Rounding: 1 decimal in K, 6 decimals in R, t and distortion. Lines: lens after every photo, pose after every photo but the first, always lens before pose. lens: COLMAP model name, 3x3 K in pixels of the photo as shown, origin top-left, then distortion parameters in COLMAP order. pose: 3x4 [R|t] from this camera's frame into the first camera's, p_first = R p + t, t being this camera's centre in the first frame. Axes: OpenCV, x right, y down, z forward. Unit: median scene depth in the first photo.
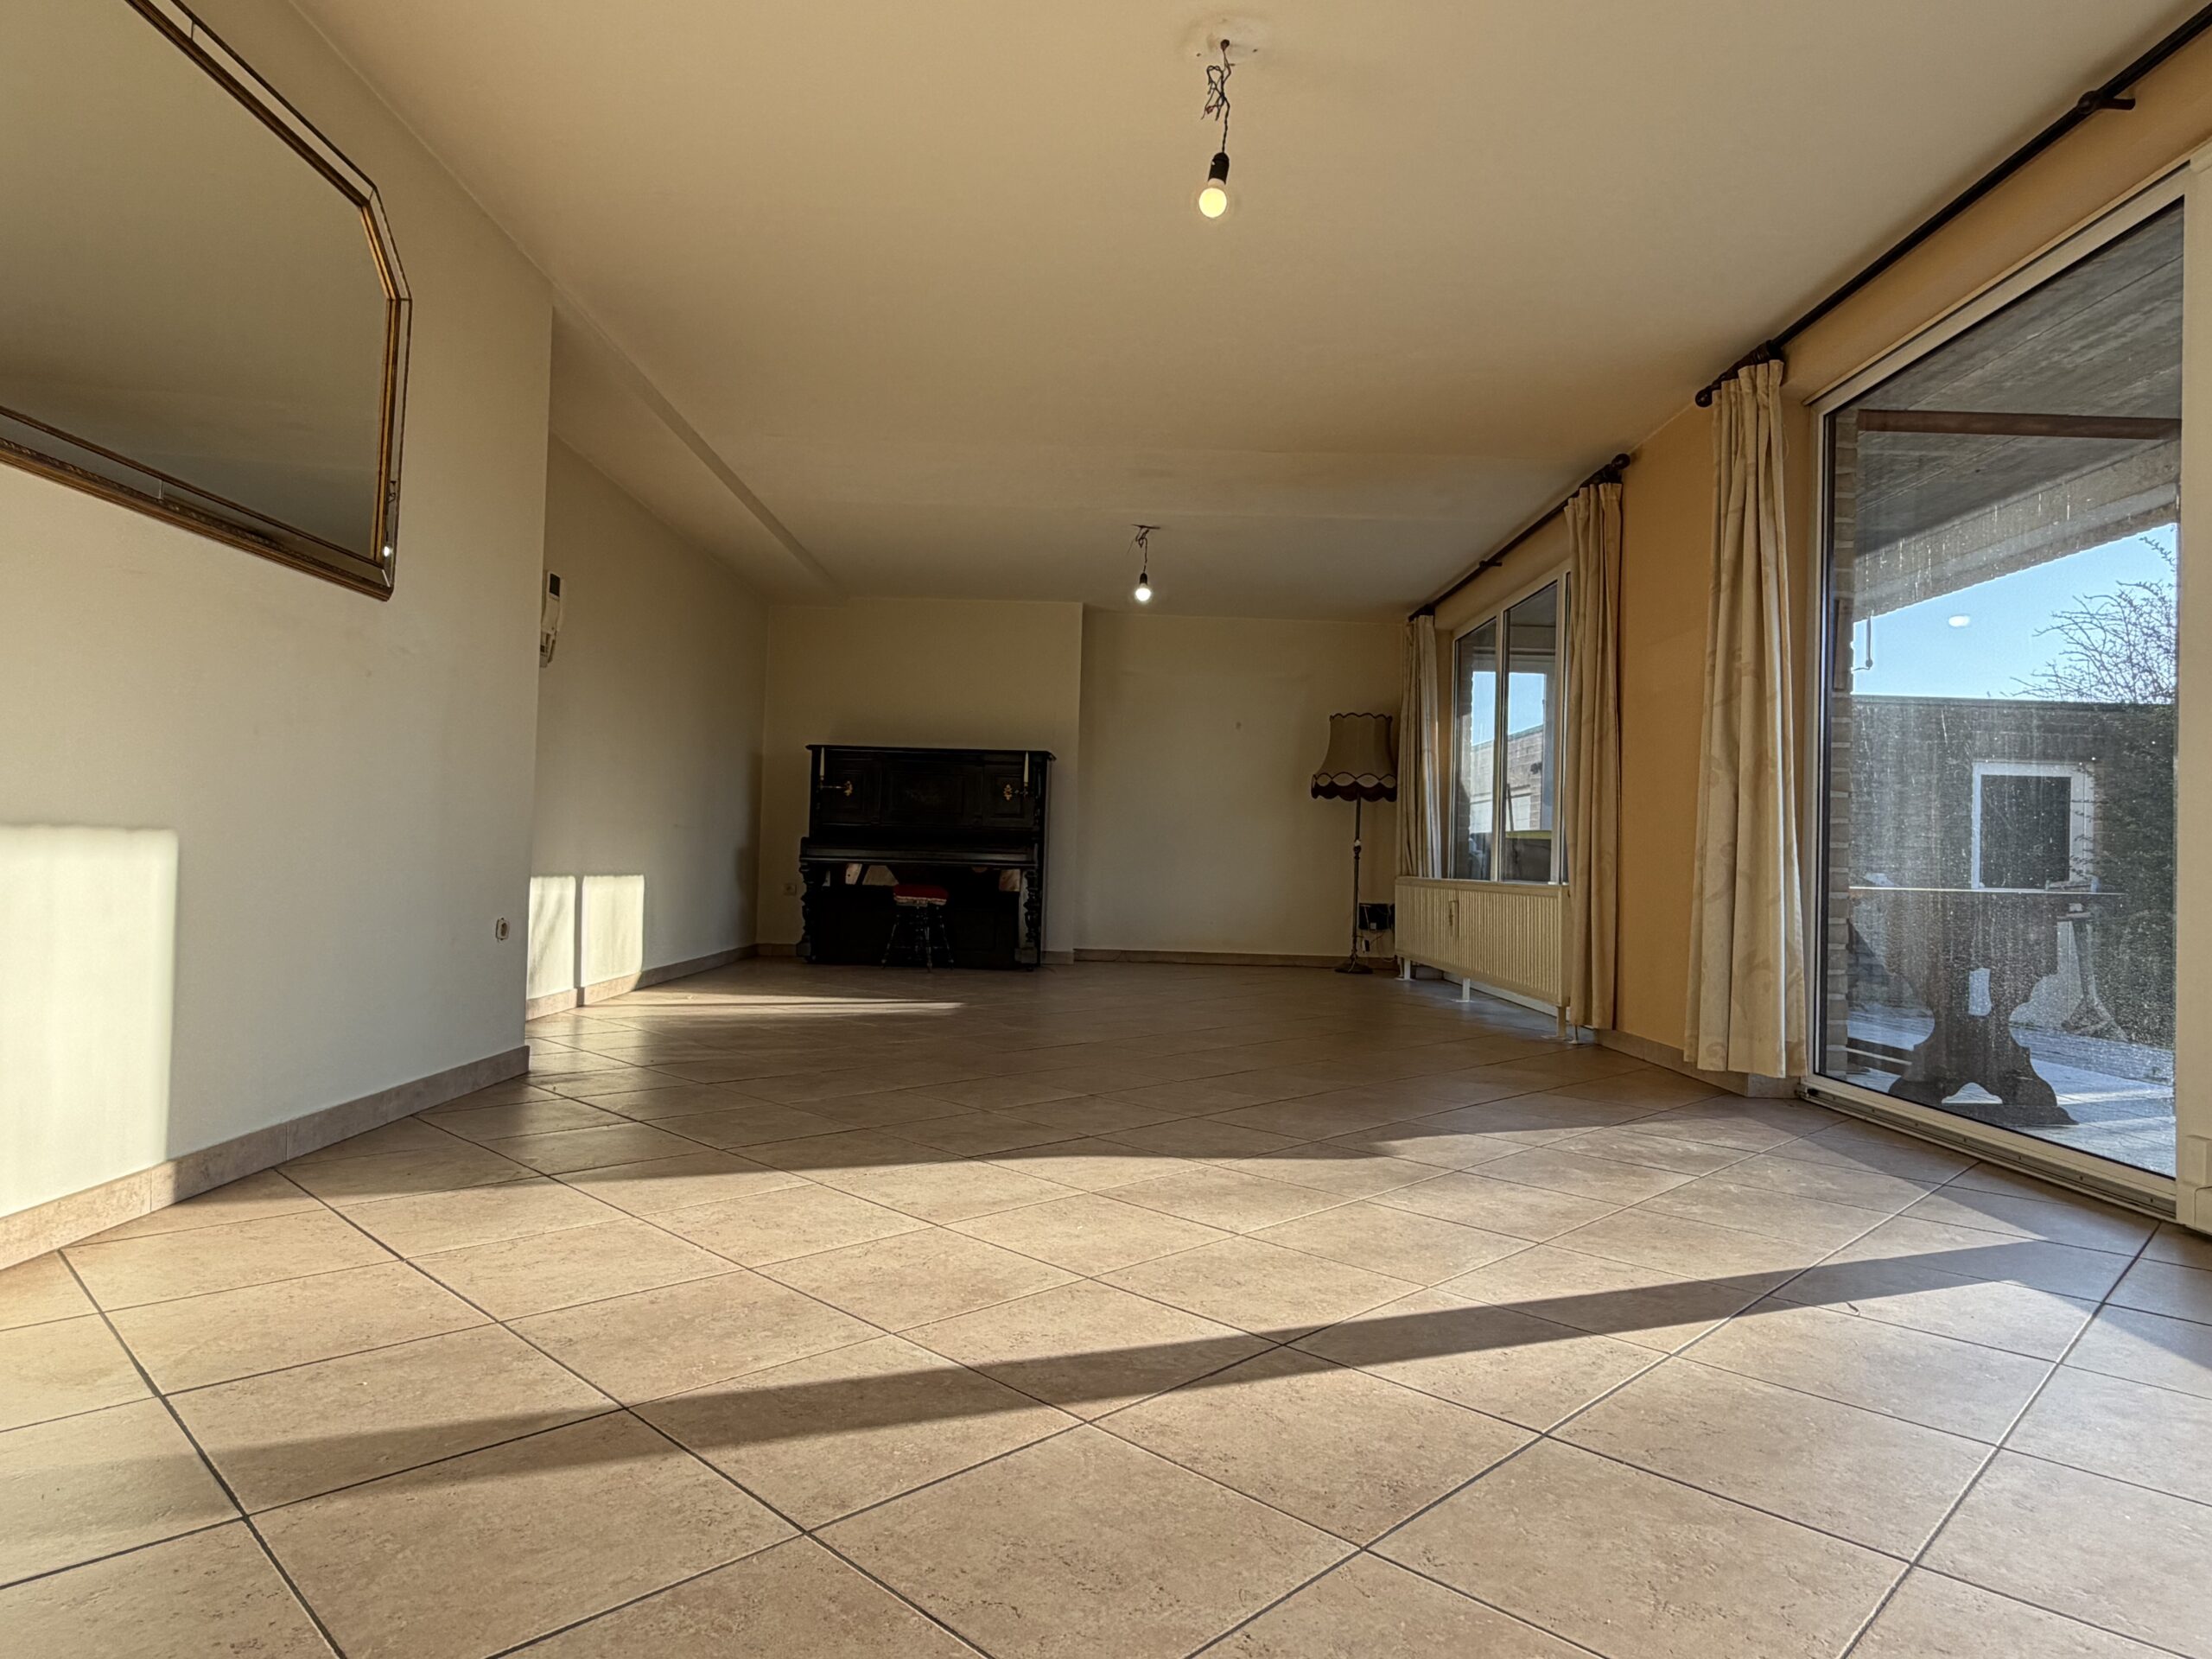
lens RADIAL K [[1326.6, 0, 1106.0], [0, 1326.6, 829.5], [0, 0, 1]] dist [0.001627, -0.002056]
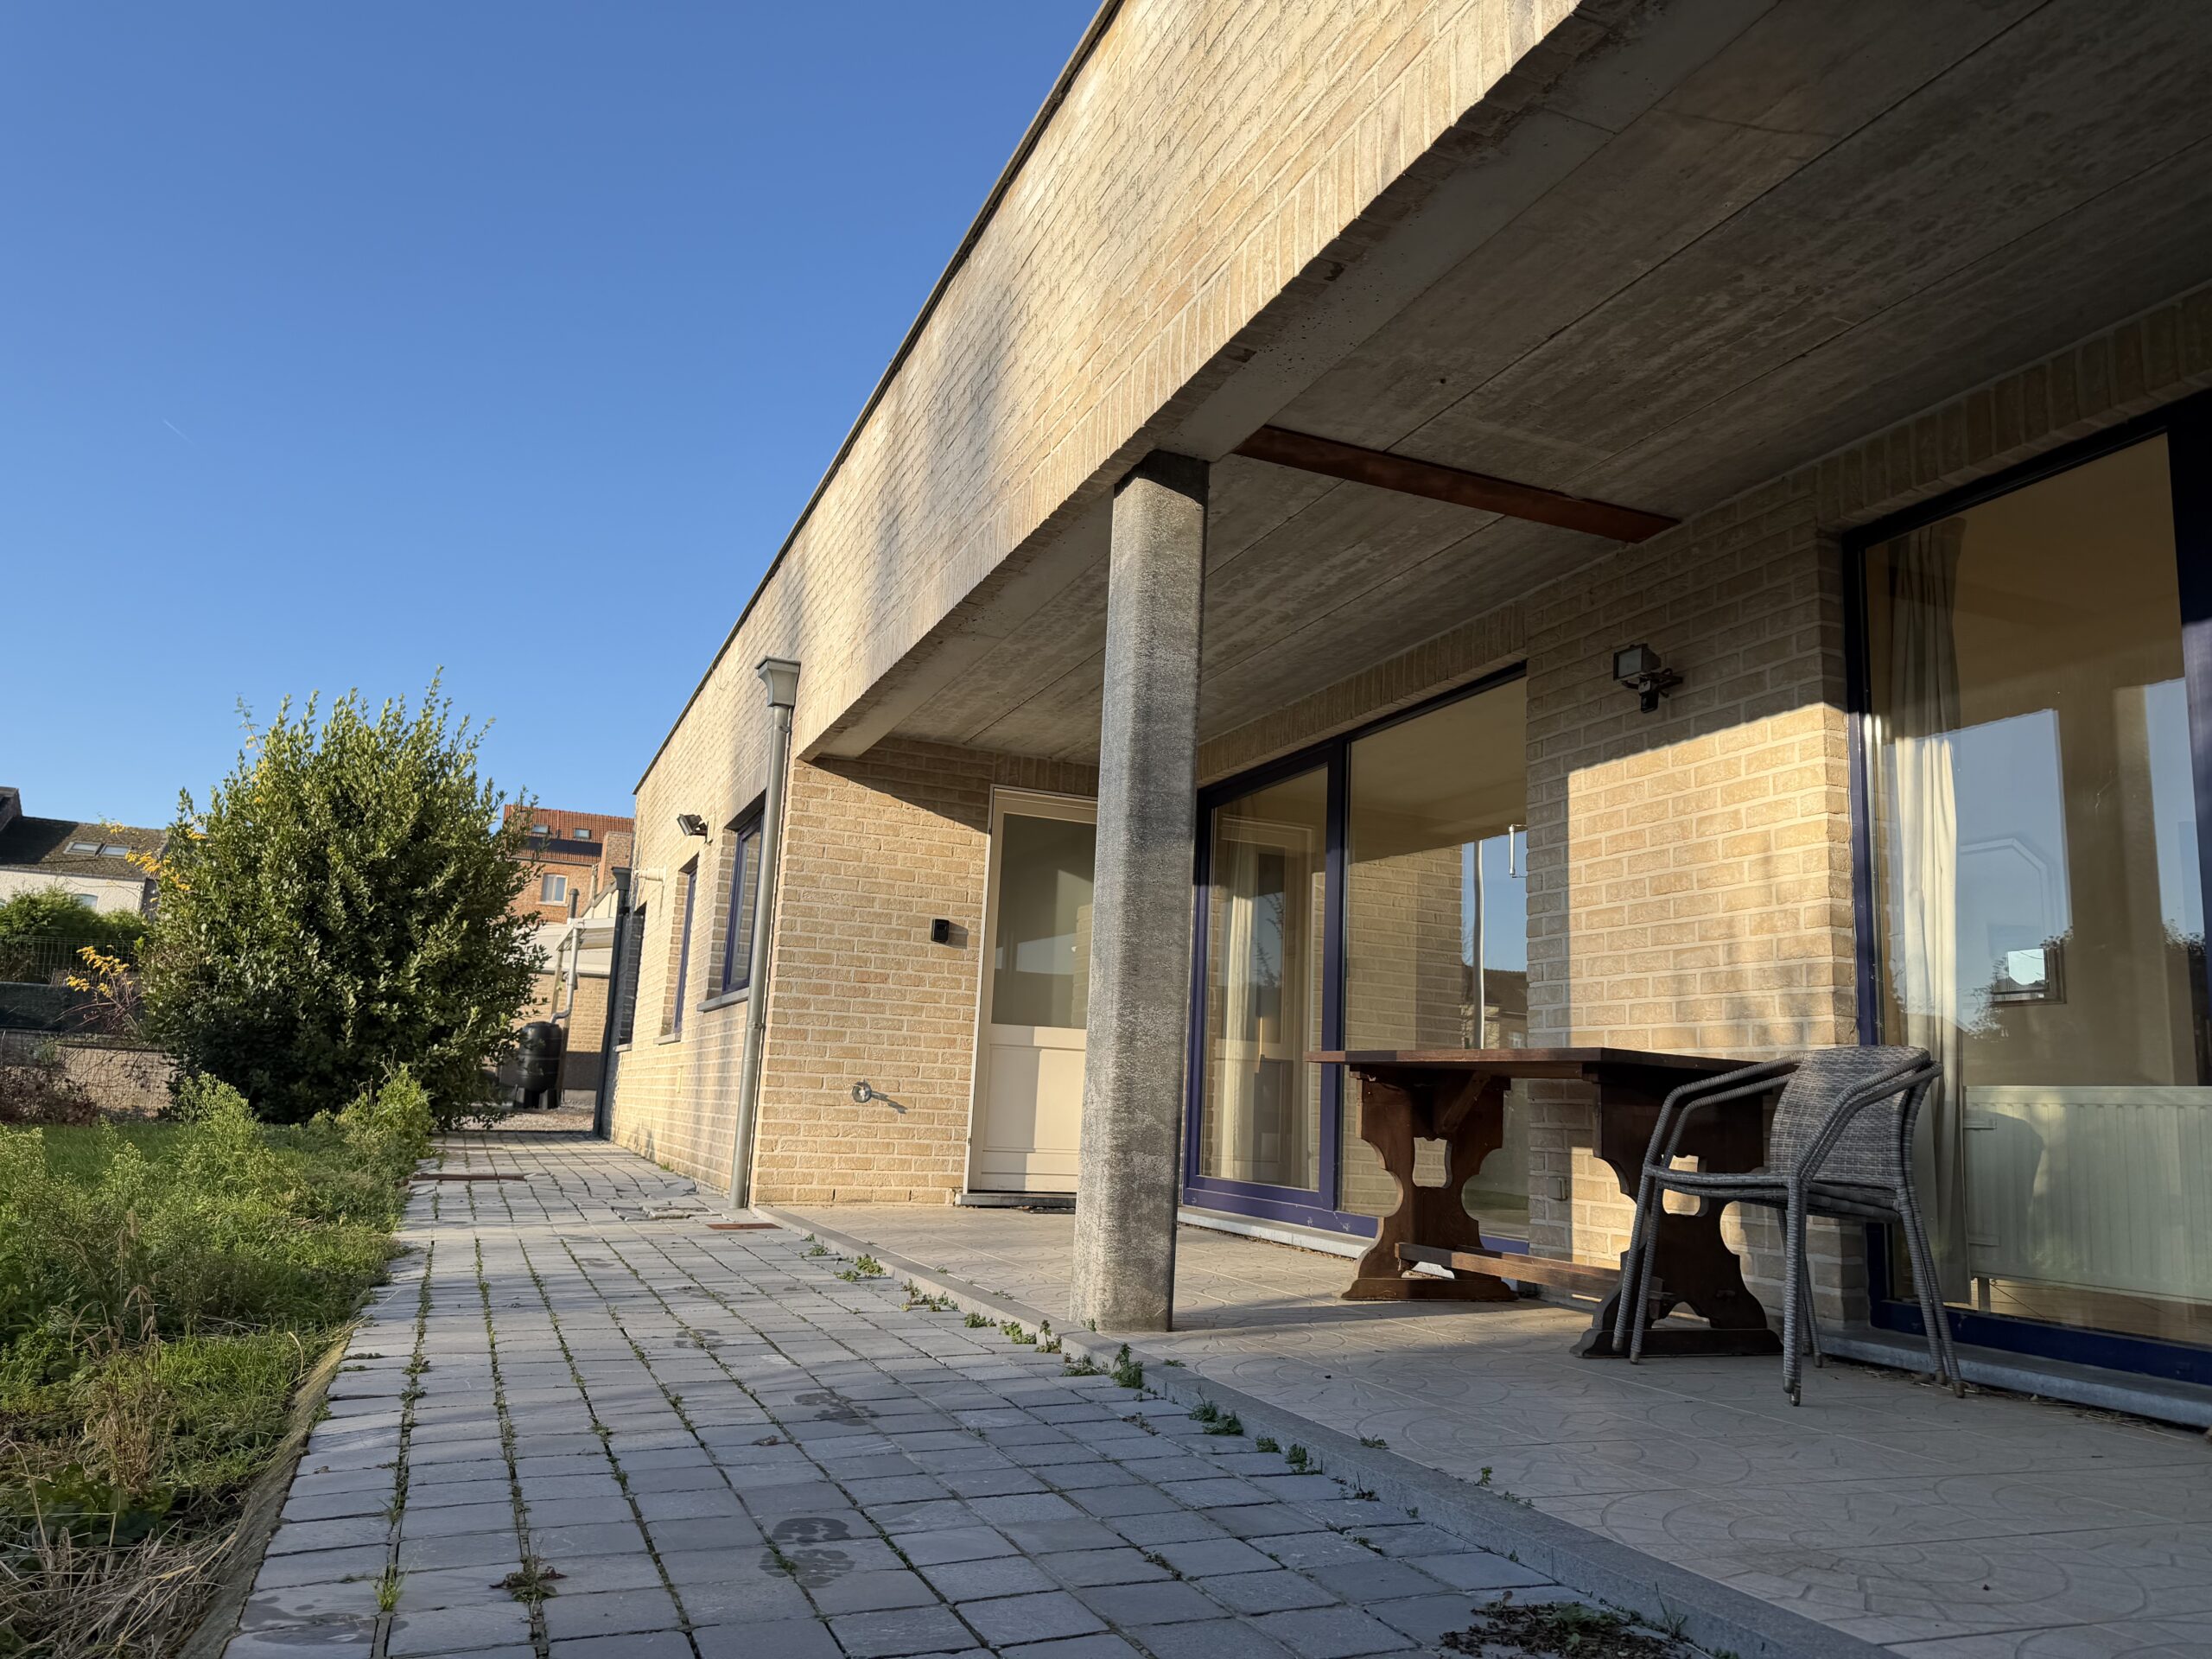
lens RADIAL K [[1550.2, 0, 1103.3], [0, 1550.2, 836.1], [0, 0, 1]] dist [0.066442, -0.096819]
pose [[-0.930898, -0.131795, -0.340675, 0.765720], [-0.063635, 0.976892, -0.204043, 0.078128], [0.359694, -0.168264, -0.917773, 1.177793]]
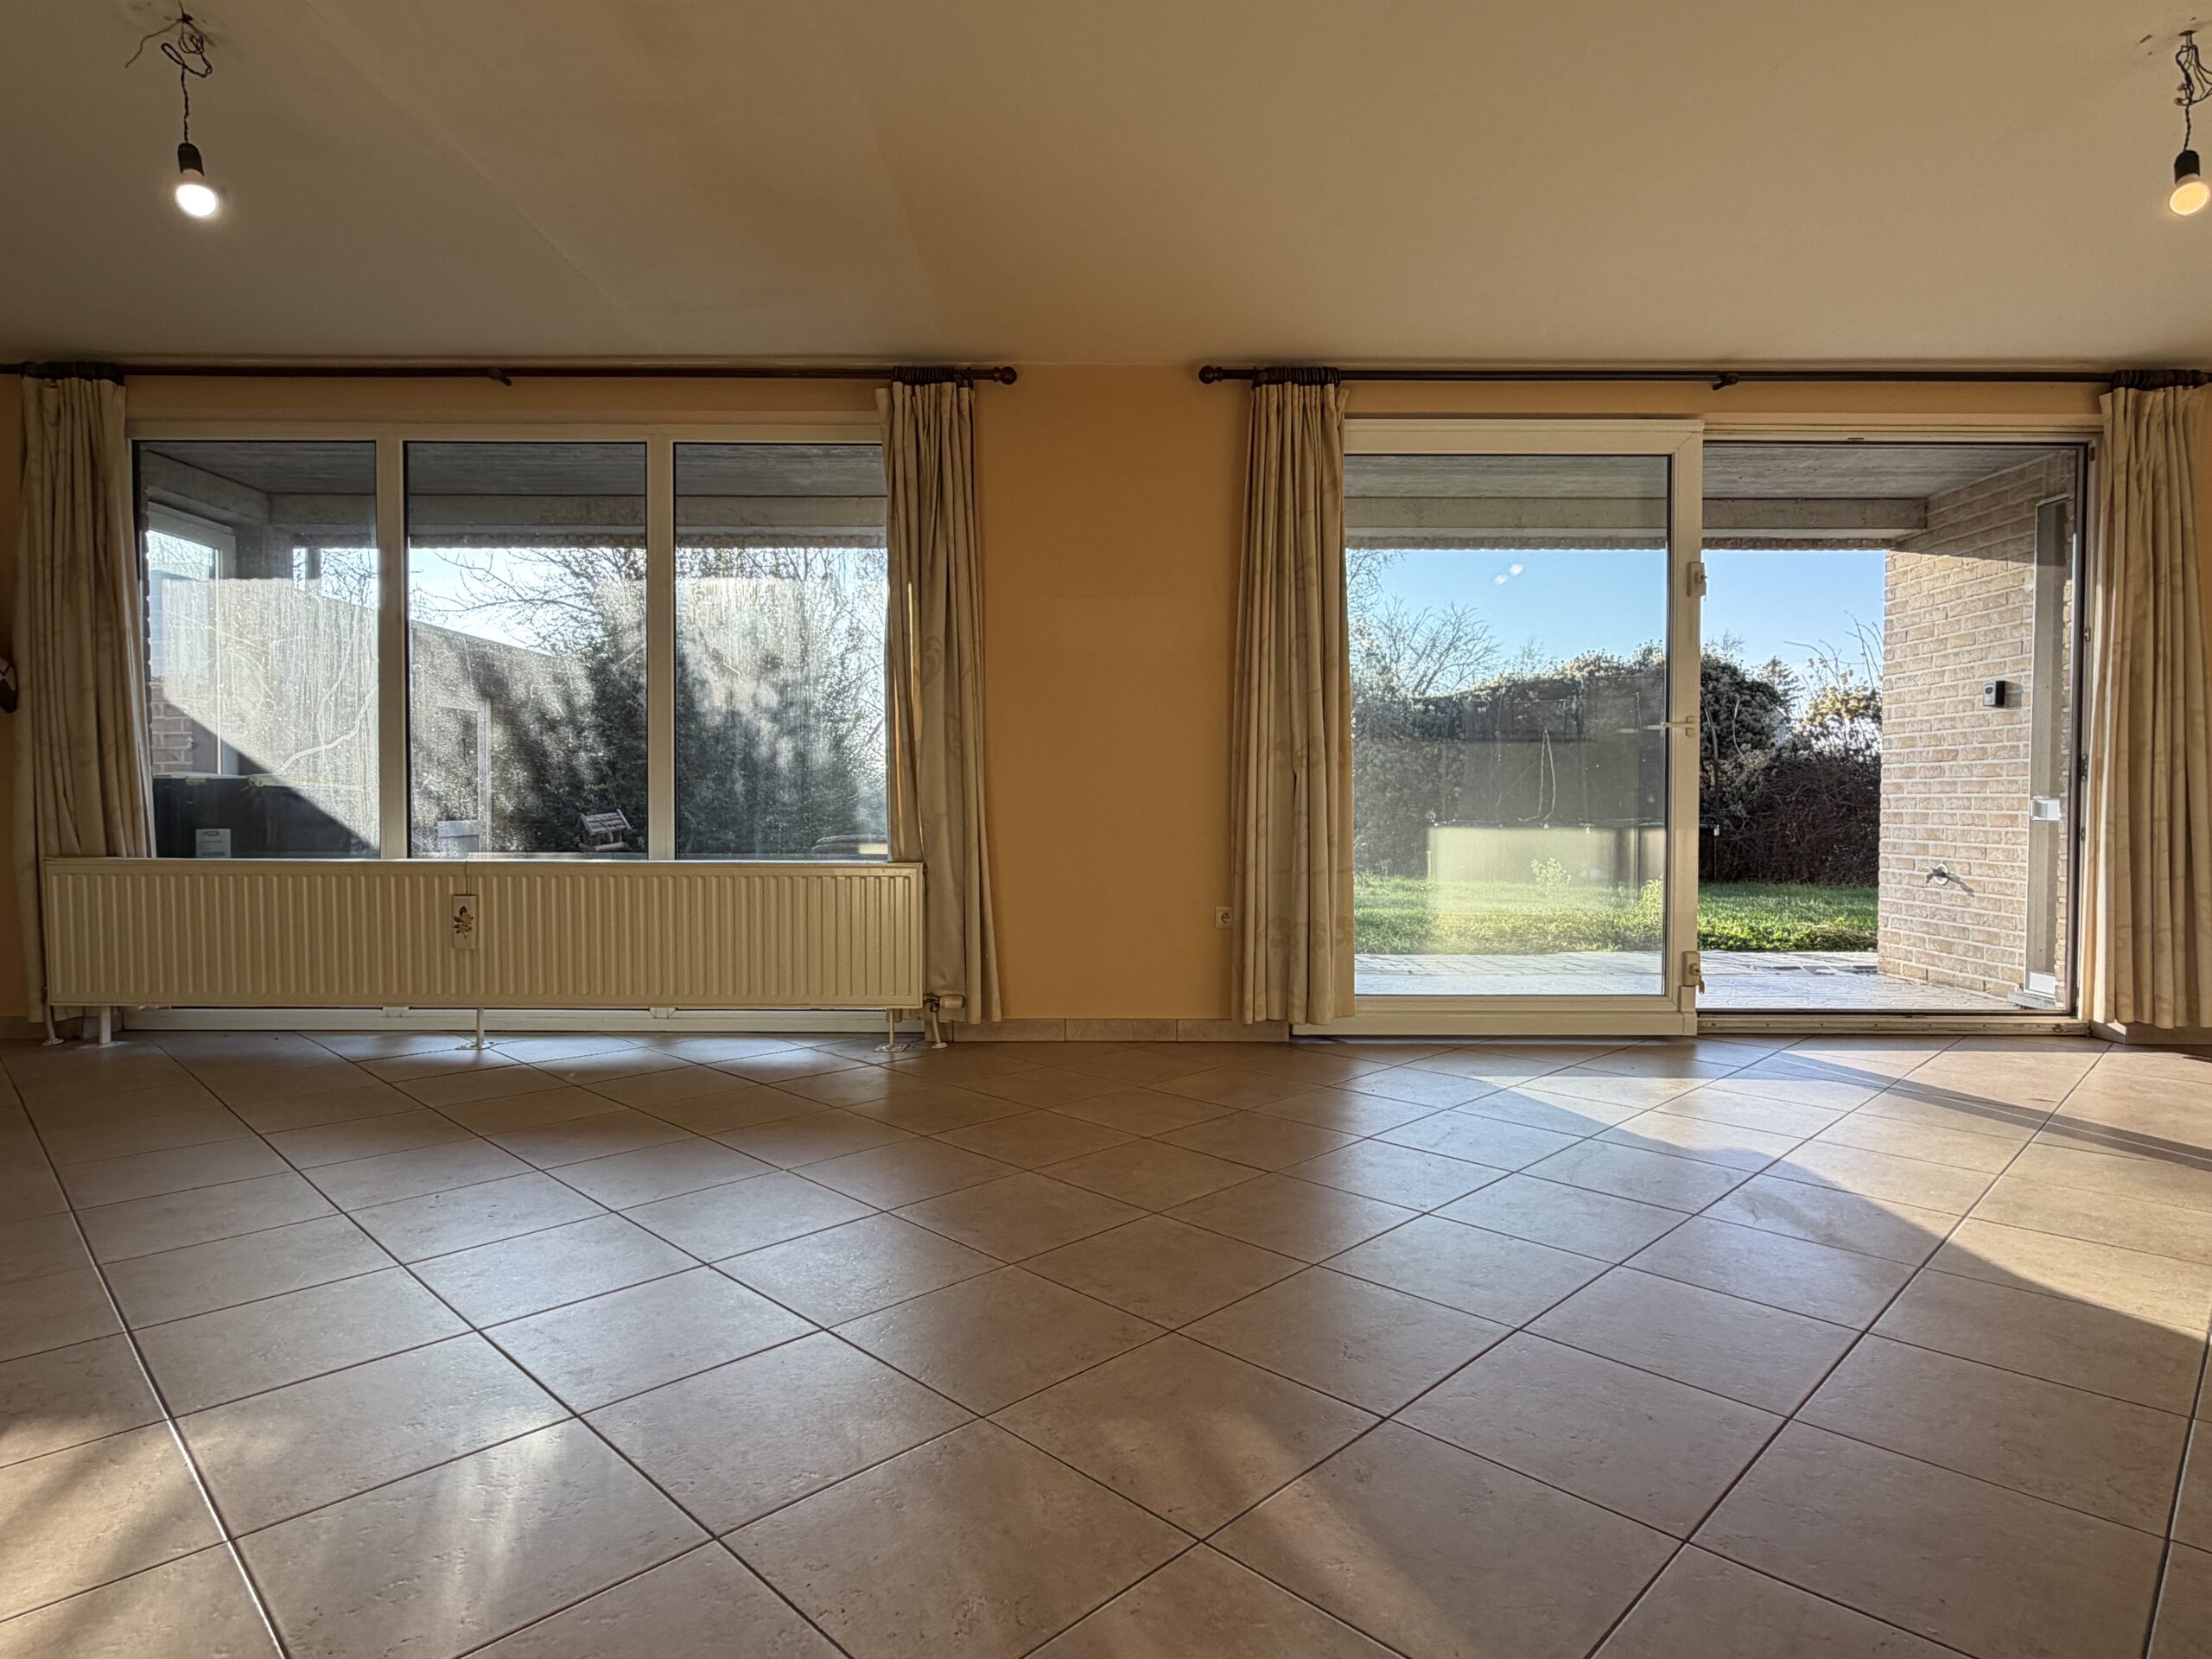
lens RADIAL K [[1222.6, 0, 1099.7], [0, 1222.6, 823.3], [0, 0, 1]] dist [0.000577, 0.002022]
pose [[0.012612, -0.044302, 0.998939, -0.304917], [-0.027534, 0.998624, 0.044635, -0.013773], [-0.999541, -0.028068, 0.011375, 0.649602]]
